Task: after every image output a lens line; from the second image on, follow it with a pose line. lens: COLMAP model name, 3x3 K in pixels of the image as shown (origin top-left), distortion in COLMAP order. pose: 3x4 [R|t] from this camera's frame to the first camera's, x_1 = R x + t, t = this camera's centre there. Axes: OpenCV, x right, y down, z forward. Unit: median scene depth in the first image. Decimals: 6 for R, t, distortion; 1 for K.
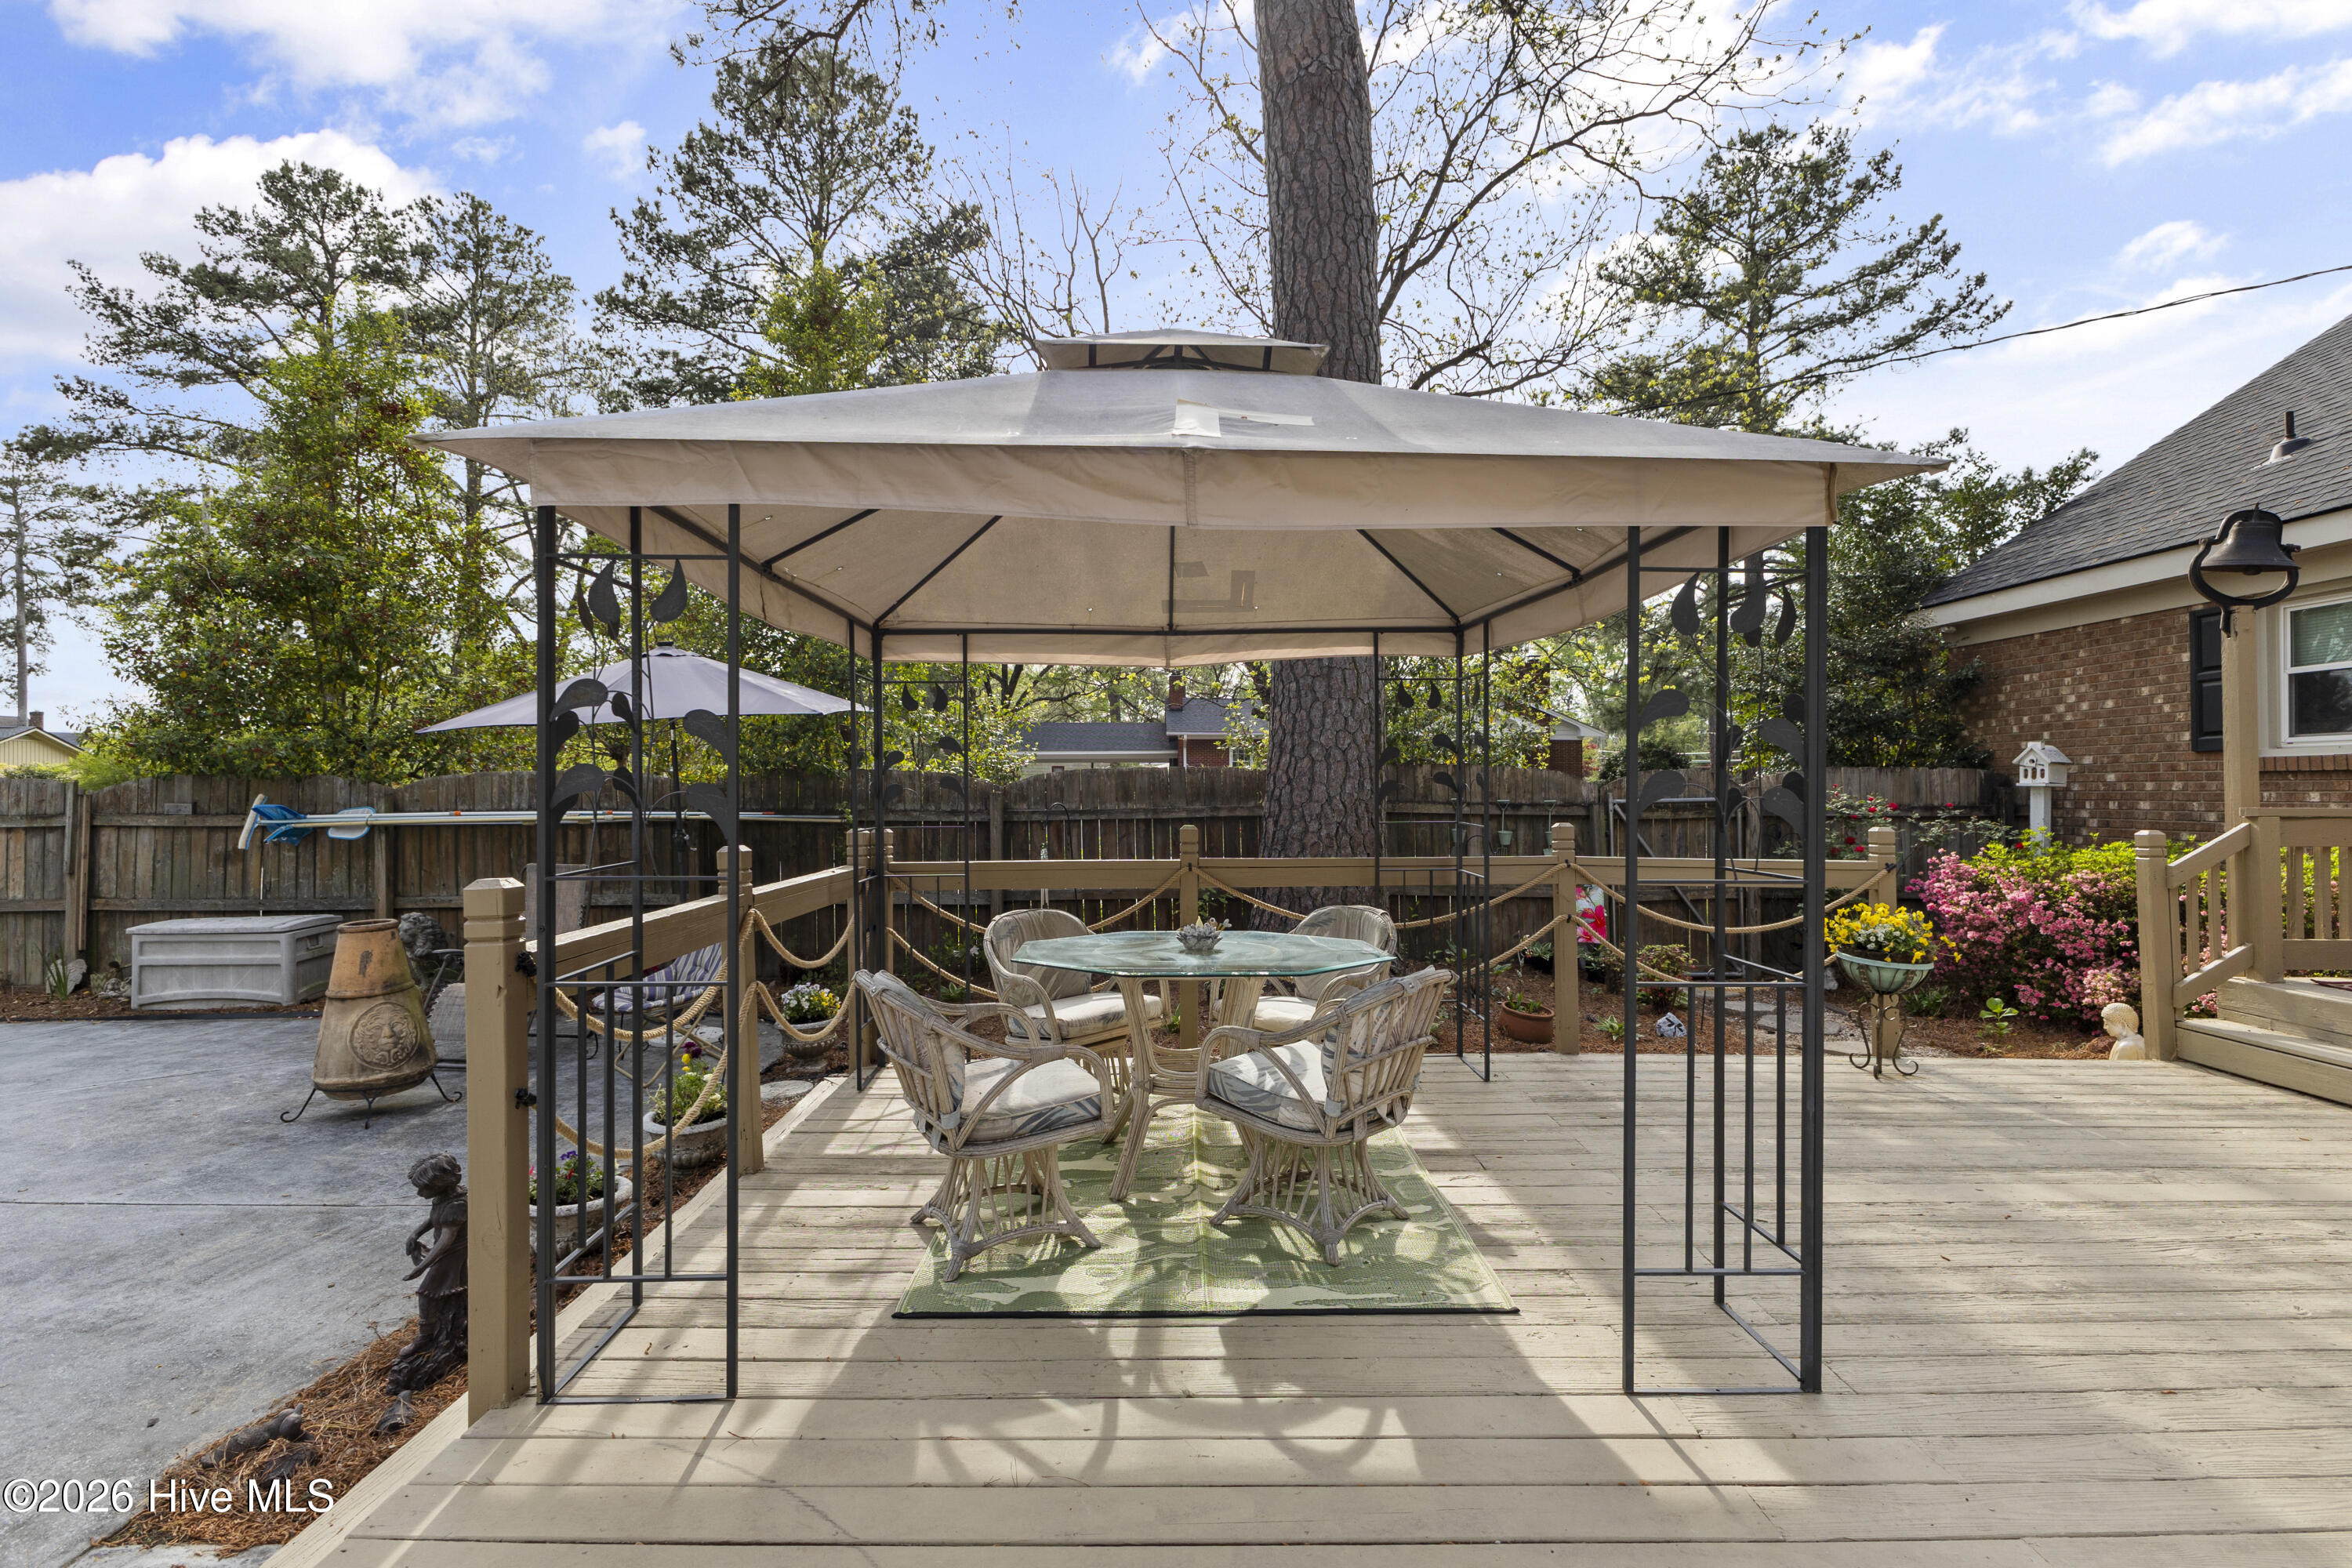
lens RADIAL K [[1069.2, 0, 1176.0], [0, 1069.2, 784.0], [0, 0, 1]] dist [-0.016205, -0.000366]
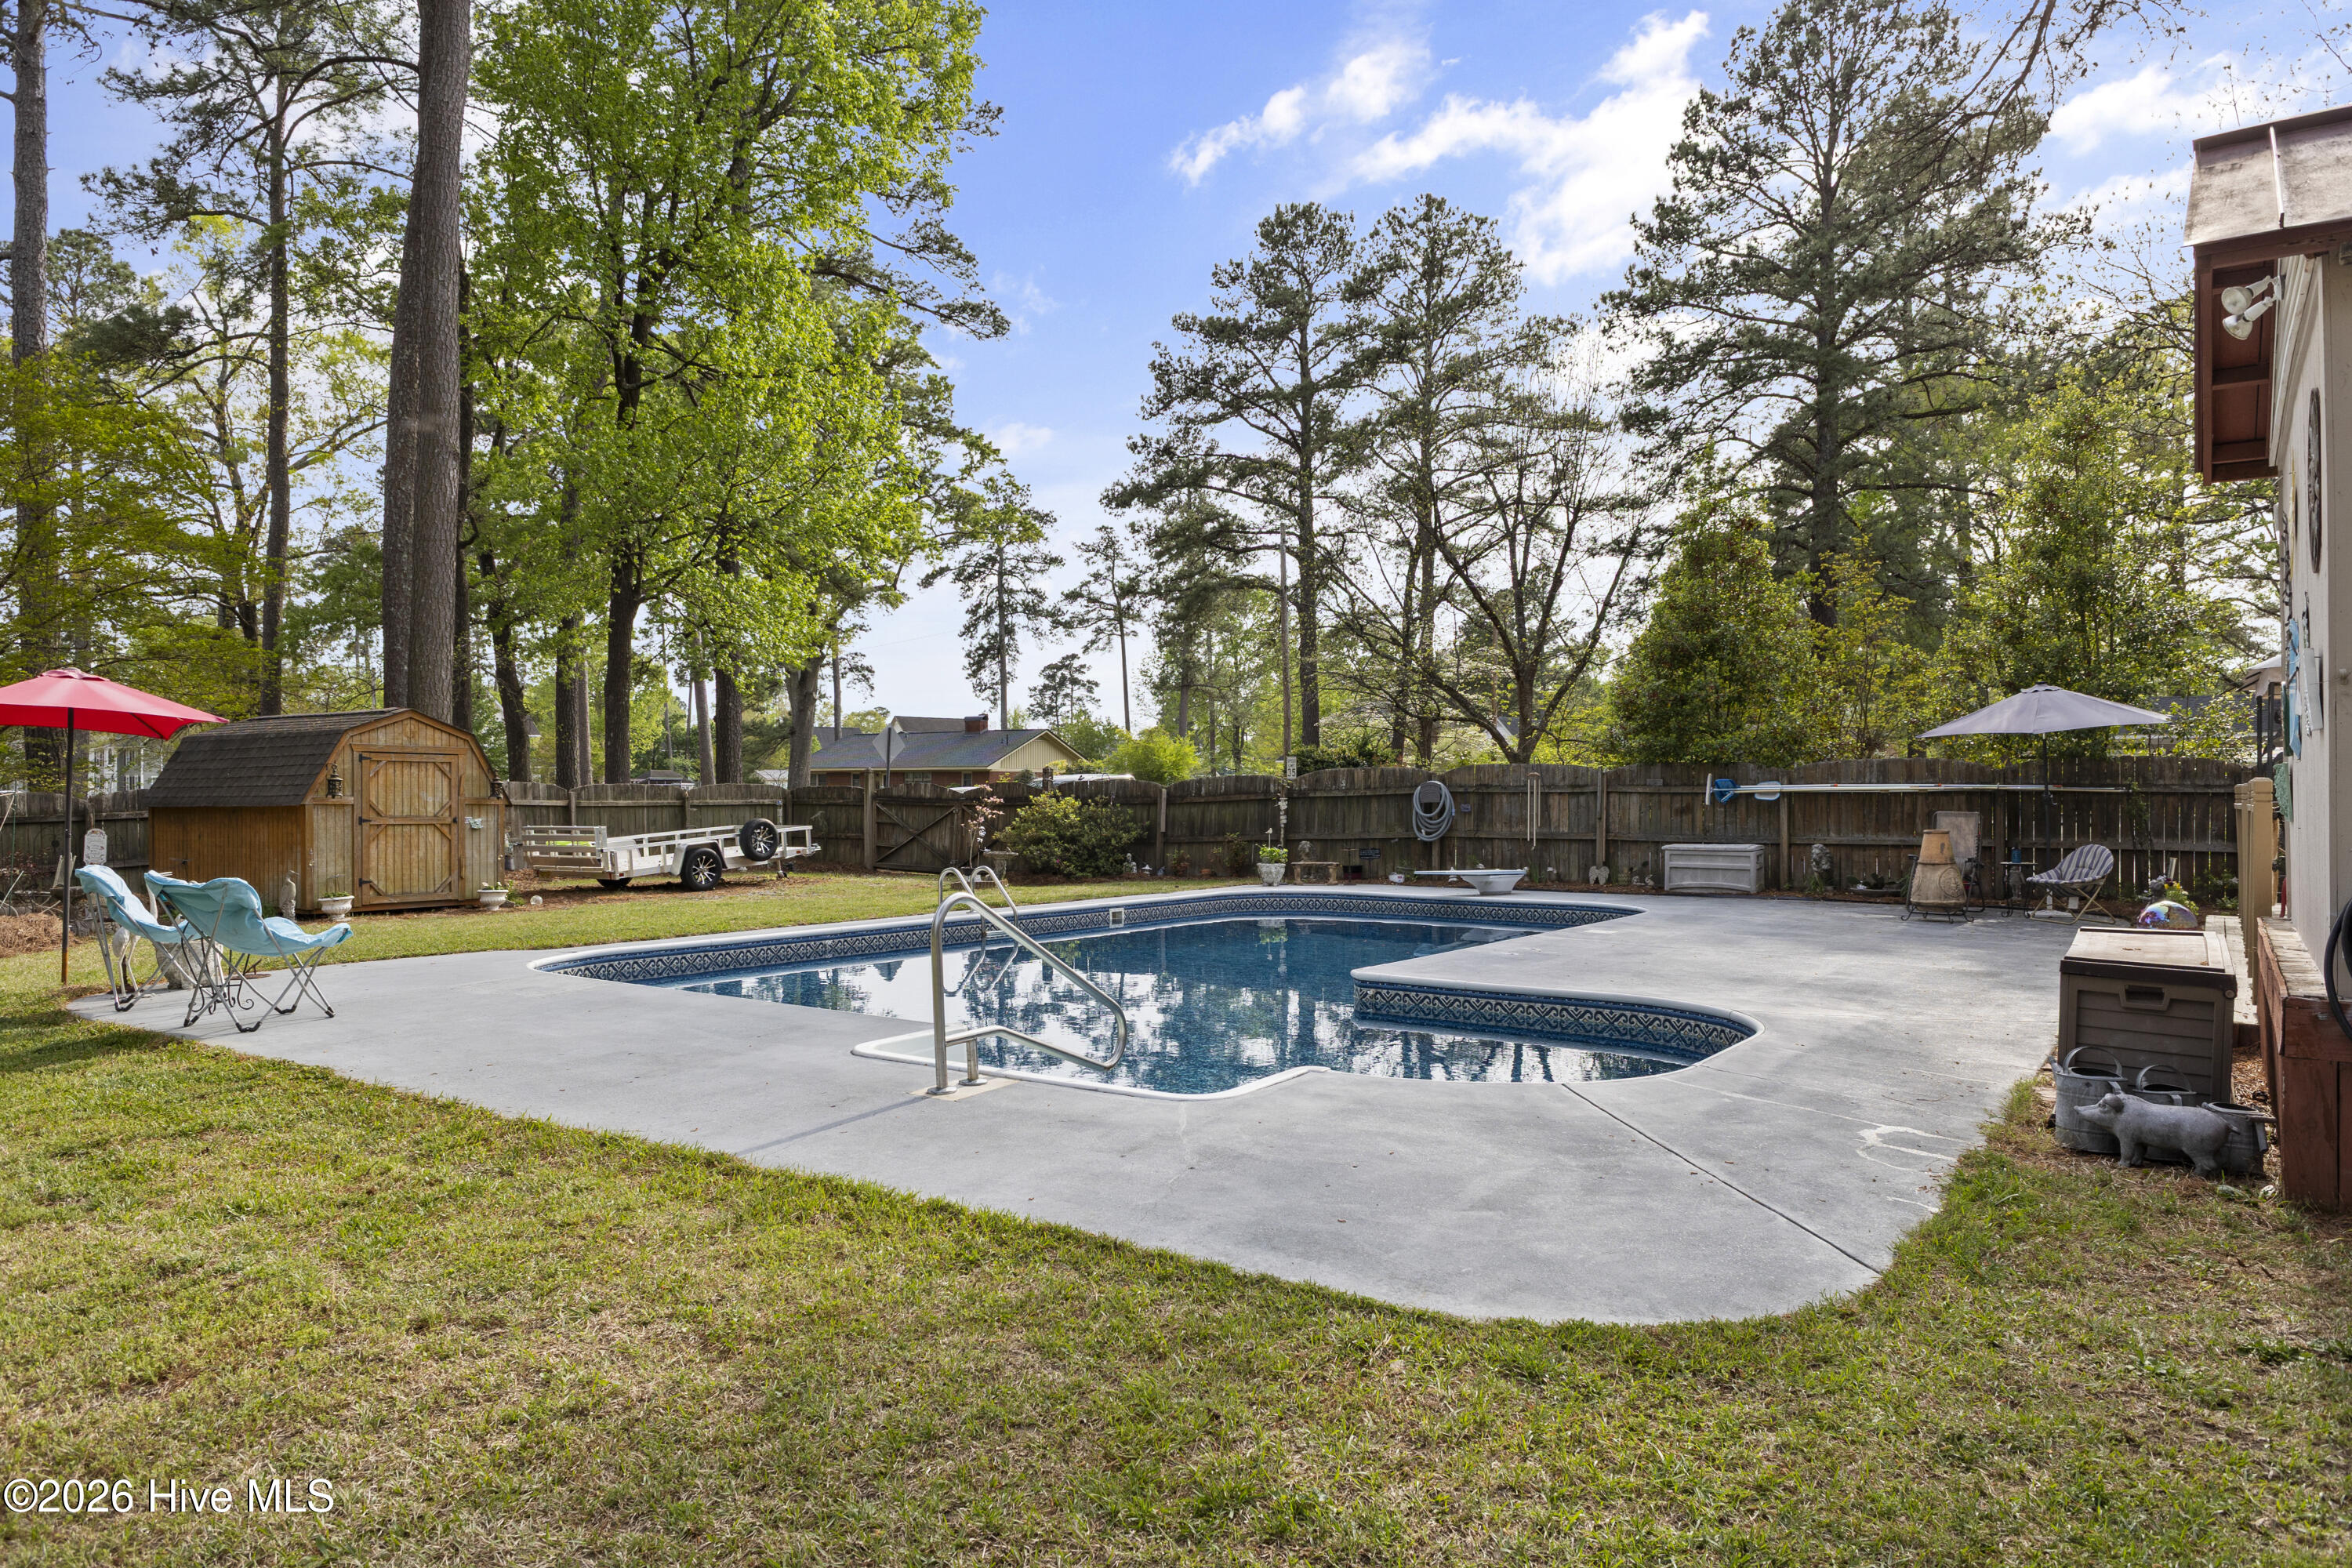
lens RADIAL K [[1436.5, 0, 1176.0], [0, 1436.5, 784.0], [0, 0, 1]] dist [0.001877, 0.000444]
pose [[0.795975, 0.003258, -0.605320, -0.029713], [-0.003102, 0.999994, 0.001303, 0.005238], [0.605321, 0.000840, 0.795981, -0.271257]]
